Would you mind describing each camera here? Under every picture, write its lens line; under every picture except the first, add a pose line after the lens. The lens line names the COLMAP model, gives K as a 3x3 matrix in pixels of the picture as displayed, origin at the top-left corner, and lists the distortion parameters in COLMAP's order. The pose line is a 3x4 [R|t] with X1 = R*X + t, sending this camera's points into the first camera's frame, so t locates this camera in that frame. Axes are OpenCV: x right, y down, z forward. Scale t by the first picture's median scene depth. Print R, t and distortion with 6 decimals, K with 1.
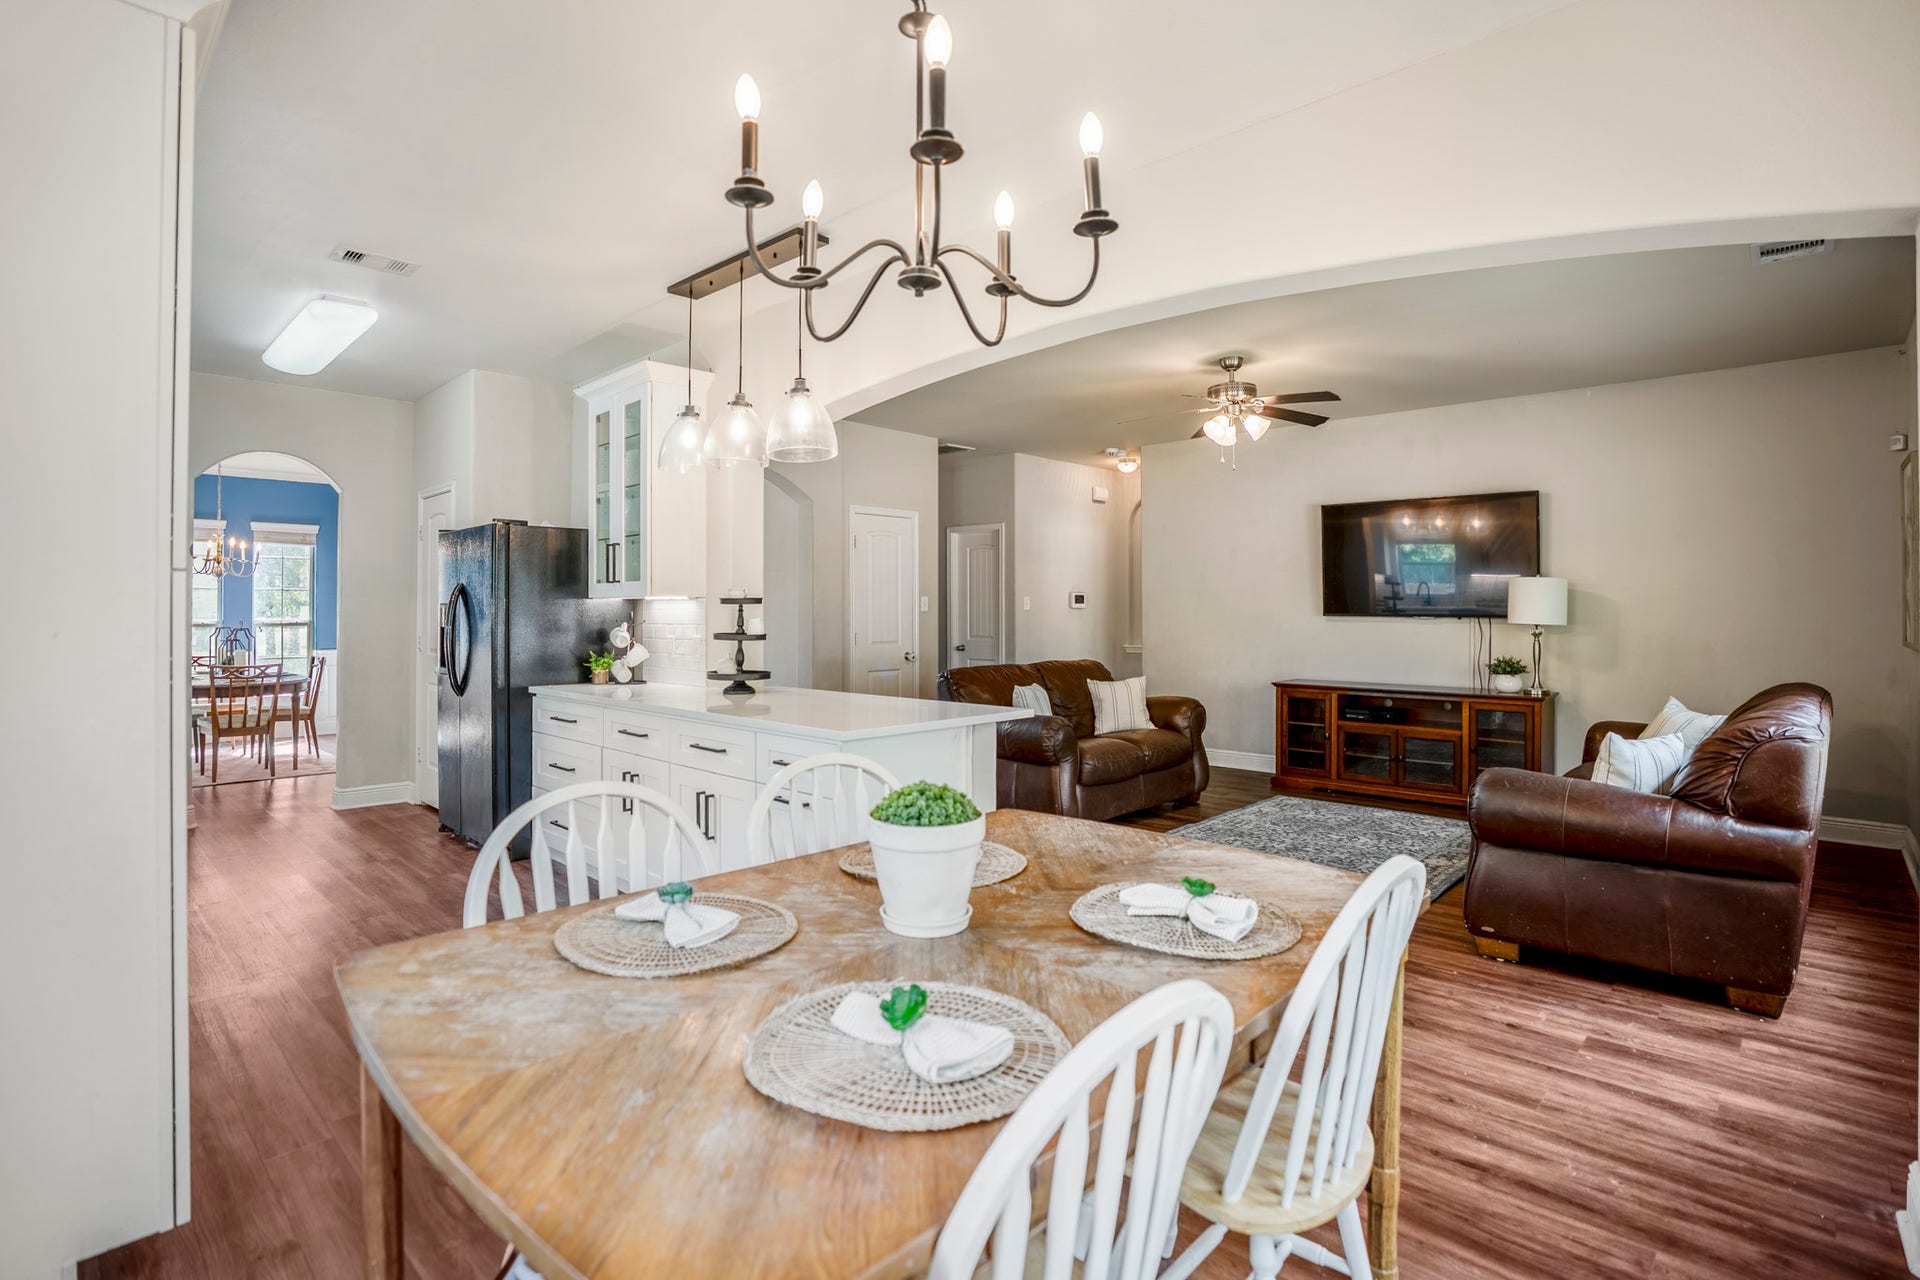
lens RADIAL K [[906.8, 0, 963.8], [0, 906.8, 605.5], [0, 0, 1]] dist [-0.047191, 0.009792]
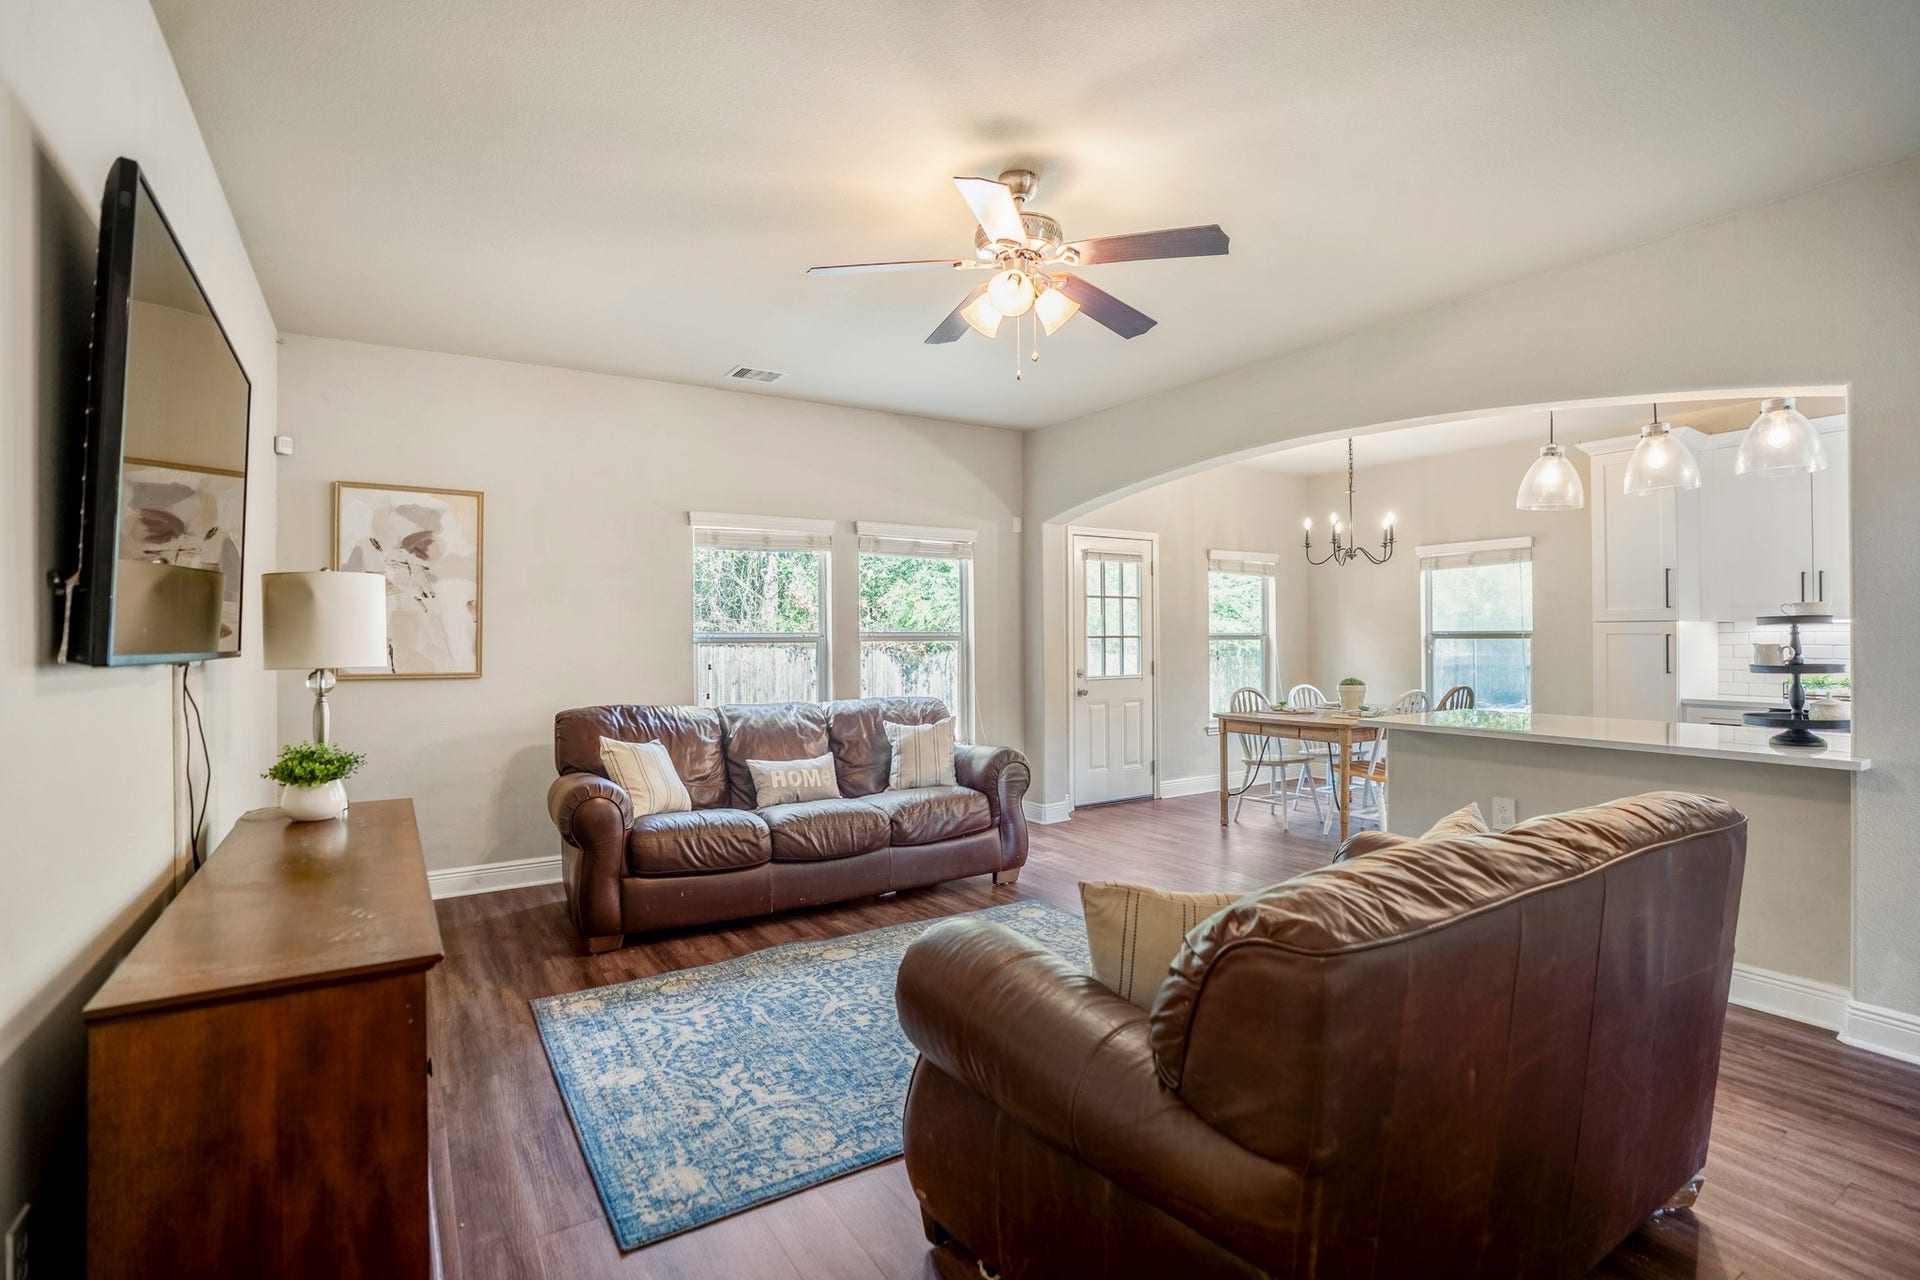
lens RADIAL K [[894.6, 0, 950.3], [0, 894.6, 634.2], [0, 0, 1]] dist [-0.048155, 0.016236]
pose [[-0.967535, 0.009994, 0.252541, 0.201773], [0.006426, 0.999868, -0.014949, 0.011835], [-0.252657, -0.012841, -0.967471, 1.534596]]
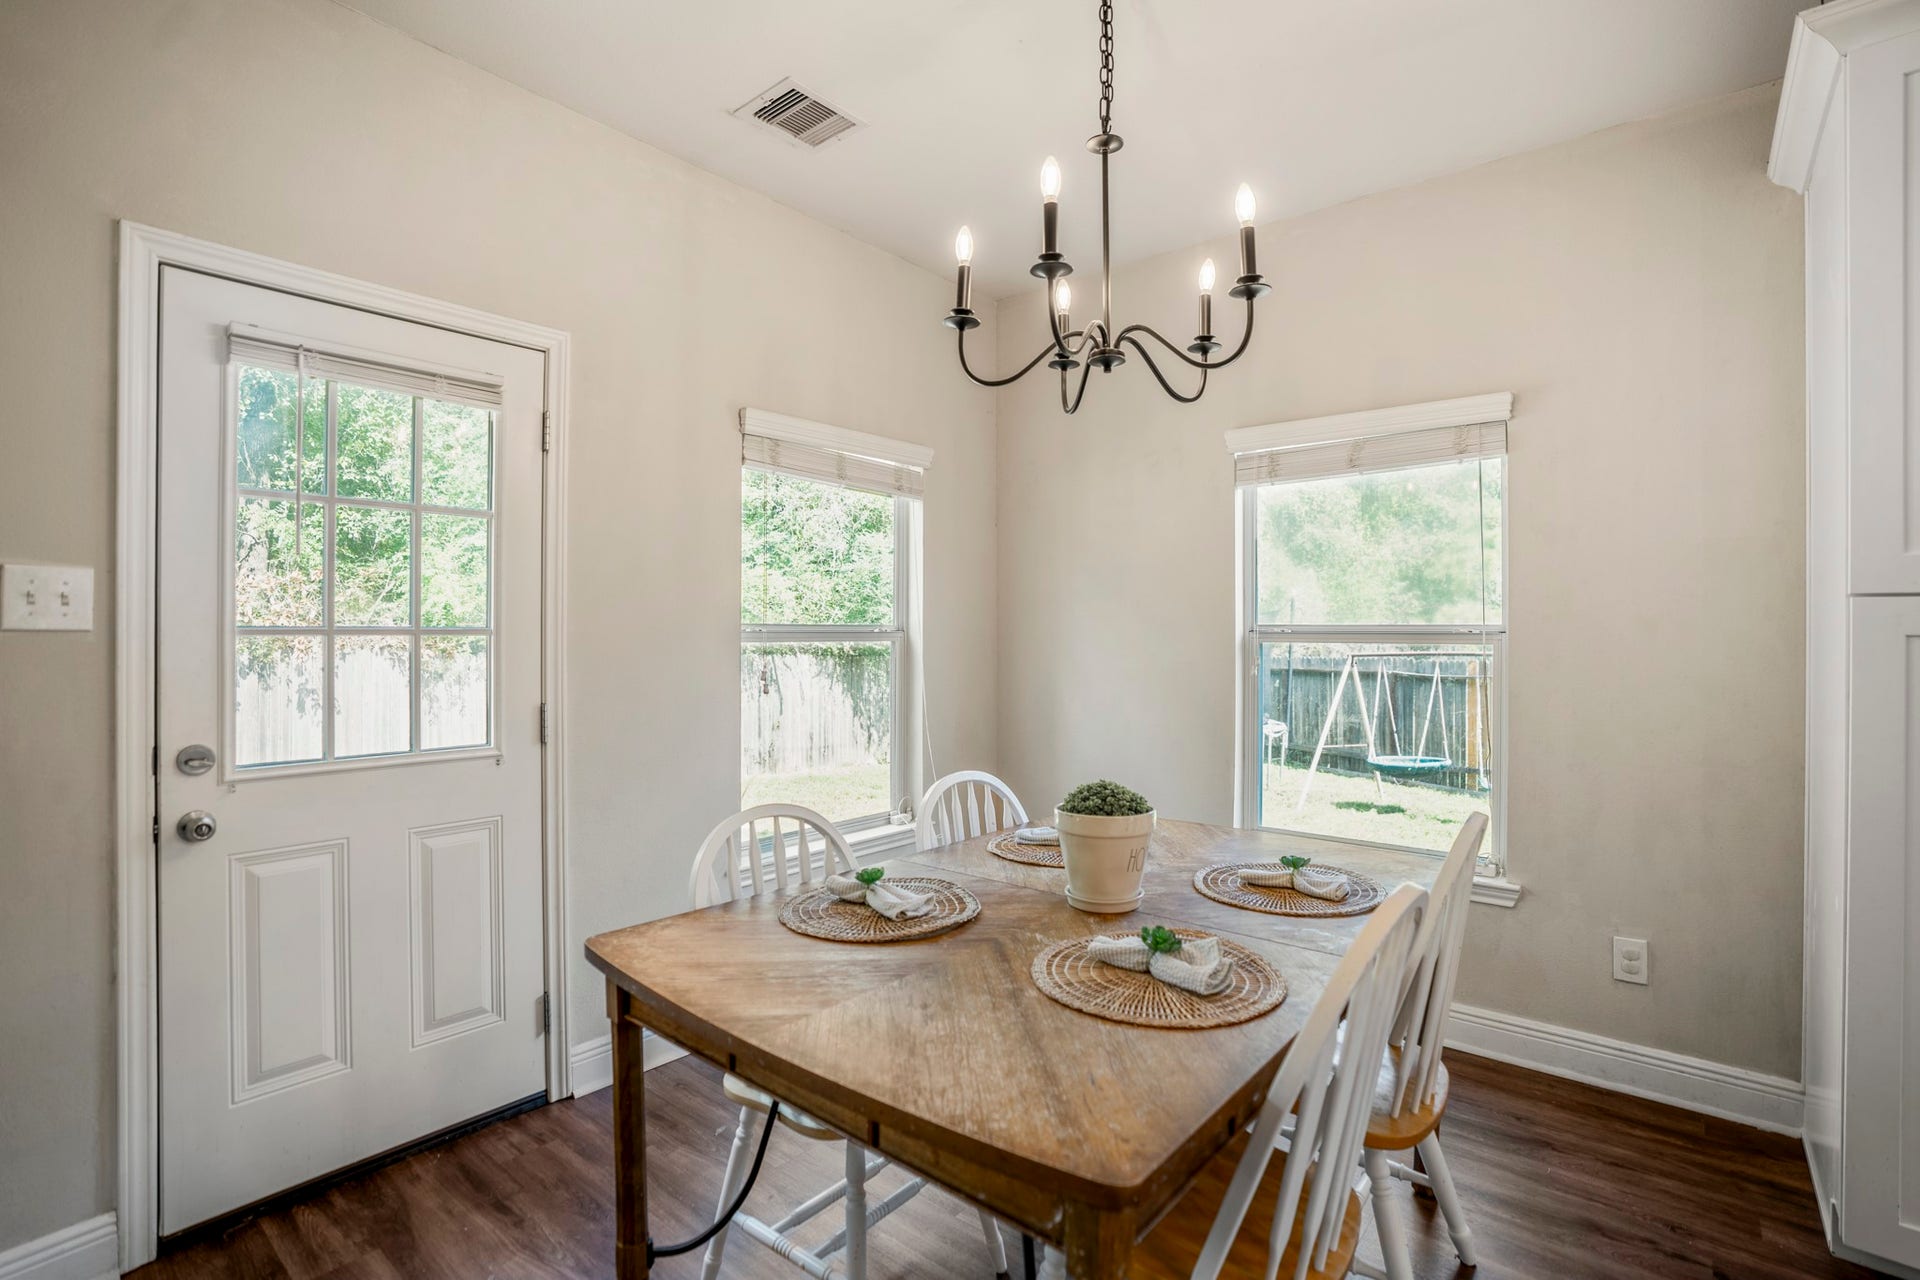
lens RADIAL K [[894.6, 0, 968.4], [0, 894.6, 625.3], [0, 0, 1]] dist [-0.048155, 0.016236]
pose [[-0.997536, -0.002805, -0.070105, 0.061680], [-0.001537, 0.999835, -0.018127, 0.002256], [0.070145, -0.017974, -0.997375, 0.614294]]
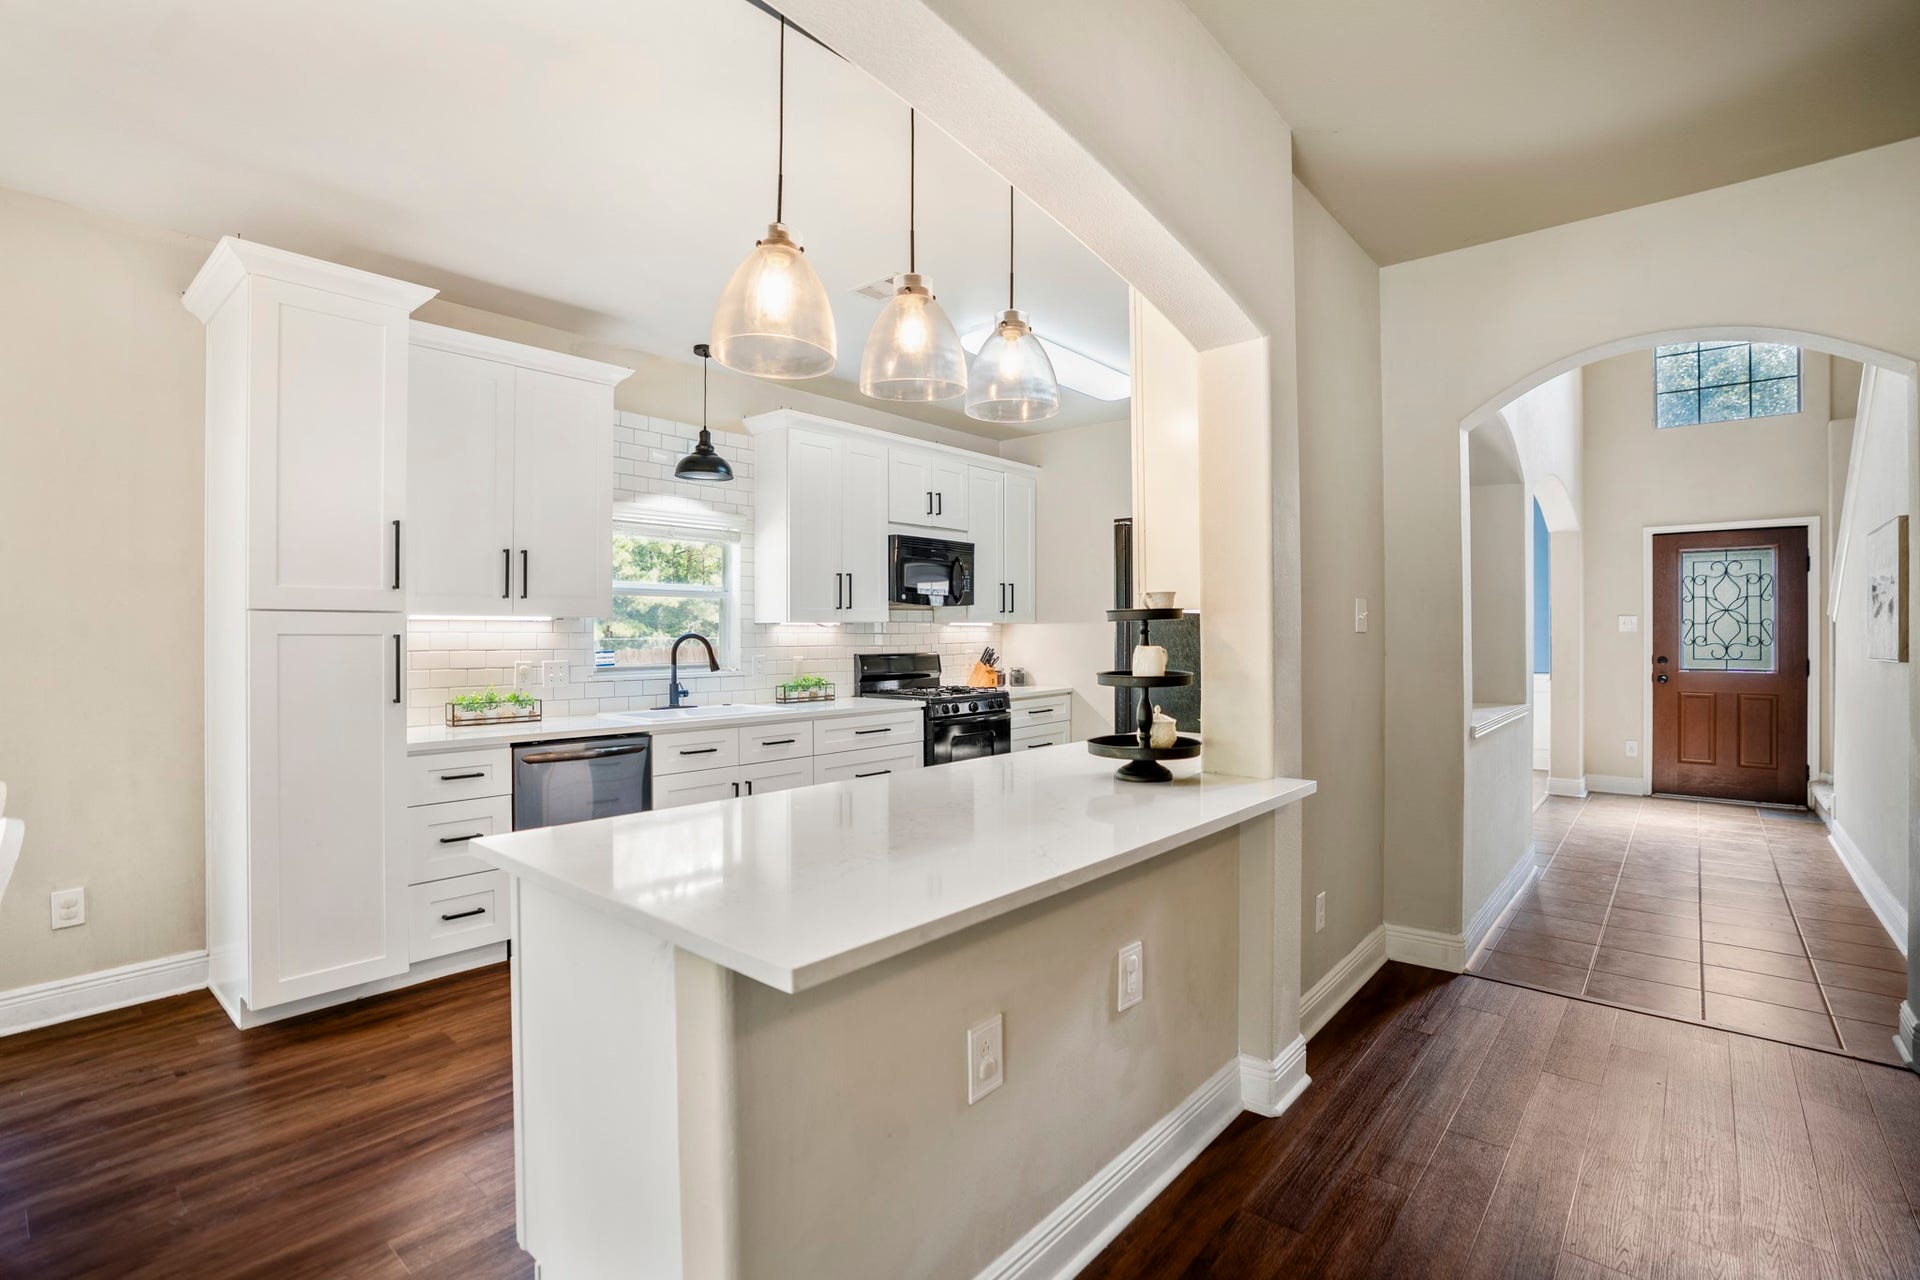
lens RADIAL K [[894.6, 0, 960.9], [0, 894.6, 640.0], [0, 0, 1]] dist [-0.048155, 0.016236]
pose [[0.057968, 0.008145, -0.998285, 0.256324], [0.011969, 0.999889, 0.008853, 0.003050], [0.998247, -0.012461, 0.057864, 0.709964]]
